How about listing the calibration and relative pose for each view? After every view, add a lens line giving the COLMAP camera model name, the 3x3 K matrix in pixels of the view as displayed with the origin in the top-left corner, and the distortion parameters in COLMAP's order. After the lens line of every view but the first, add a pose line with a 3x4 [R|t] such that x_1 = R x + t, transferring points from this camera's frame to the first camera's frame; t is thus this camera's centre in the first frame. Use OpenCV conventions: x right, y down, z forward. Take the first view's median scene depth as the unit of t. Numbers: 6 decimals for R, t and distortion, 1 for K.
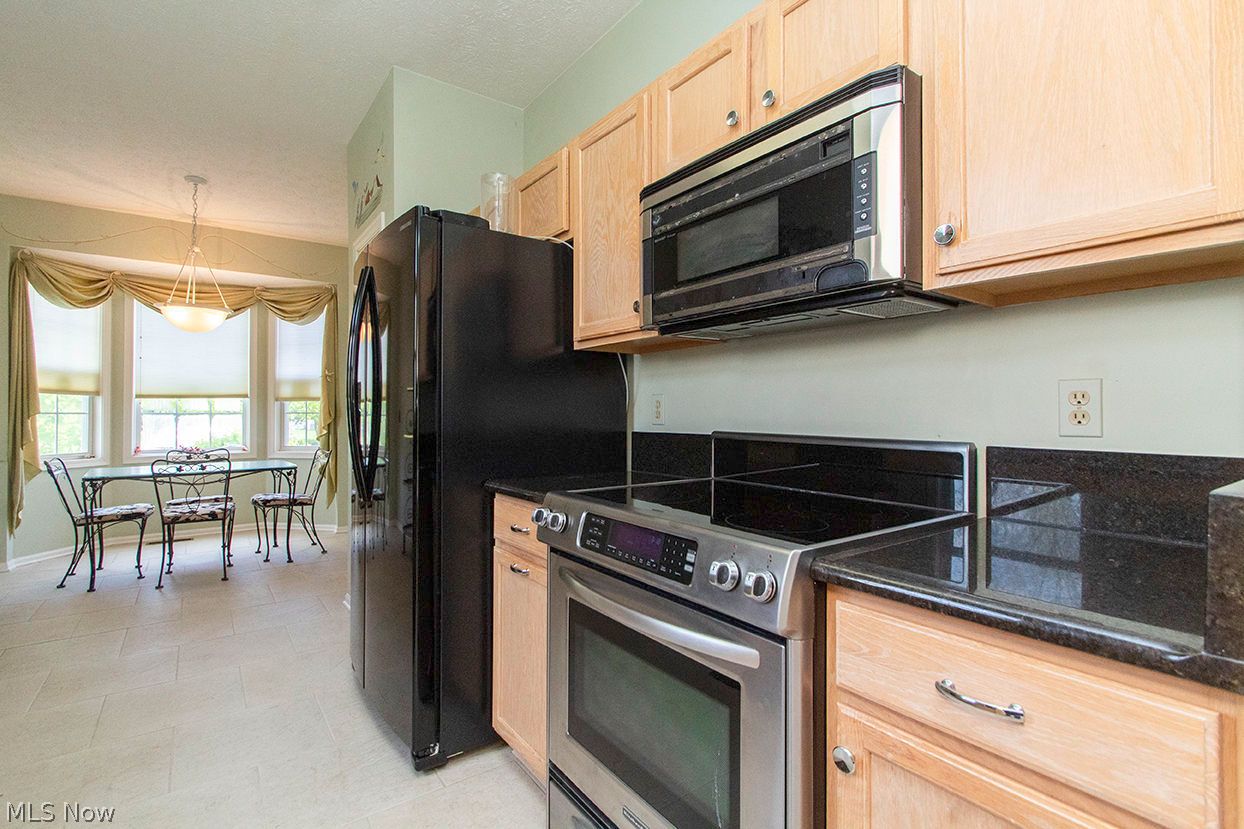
lens RADIAL K [[563.8, 0, 605.6], [0, 563.8, 402.8], [0, 0, 1]] dist [-0.000902, -0.001738]
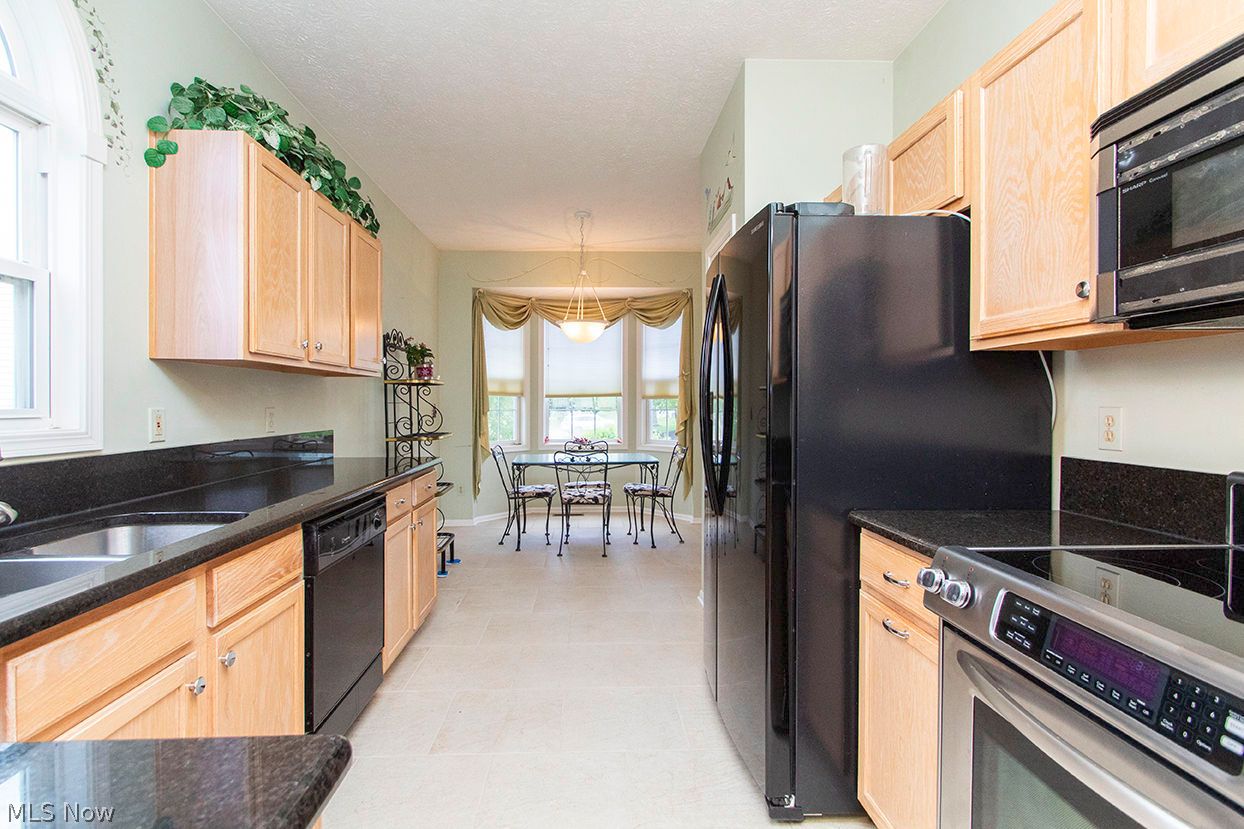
lens RADIAL K [[563.8, 0, 605.6], [0, 563.8, 402.8], [0, 0, 1]] dist [-0.000902, -0.001738]
pose [[0.826311, 0.006016, -0.563182, -0.022734], [0.005581, 0.999806, 0.018869, -0.027158], [0.563186, -0.018734, 0.826117, 0.051403]]
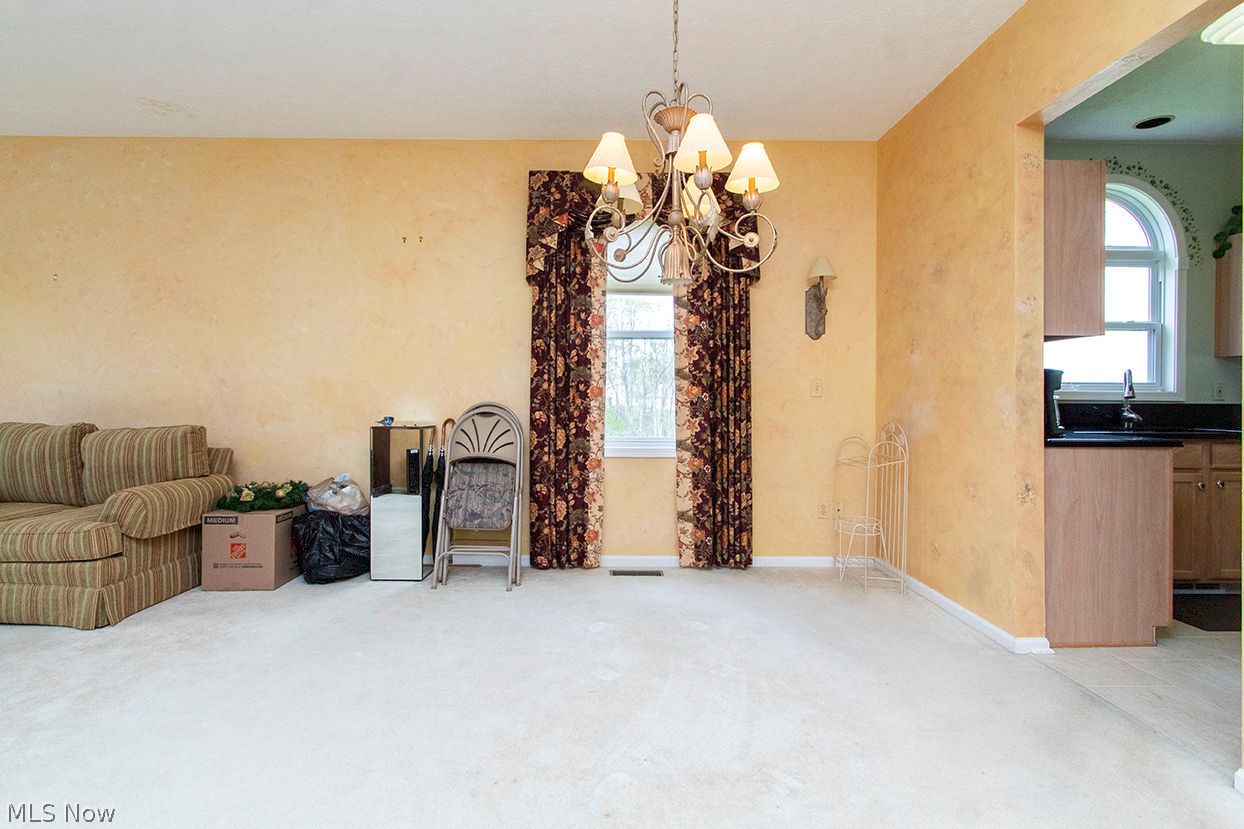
lens RADIAL K [[611.5, 0, 592.4], [0, 611.5, 406.8], [0, 0, 1]] dist [0.000077, 0.000670]
pose [[-0.594654, 0.008850, -0.803933, 0.840497], [0.010669, 0.999938, 0.003116, 0.011358], [0.803911, -0.006724, -0.594712, 0.001521]]
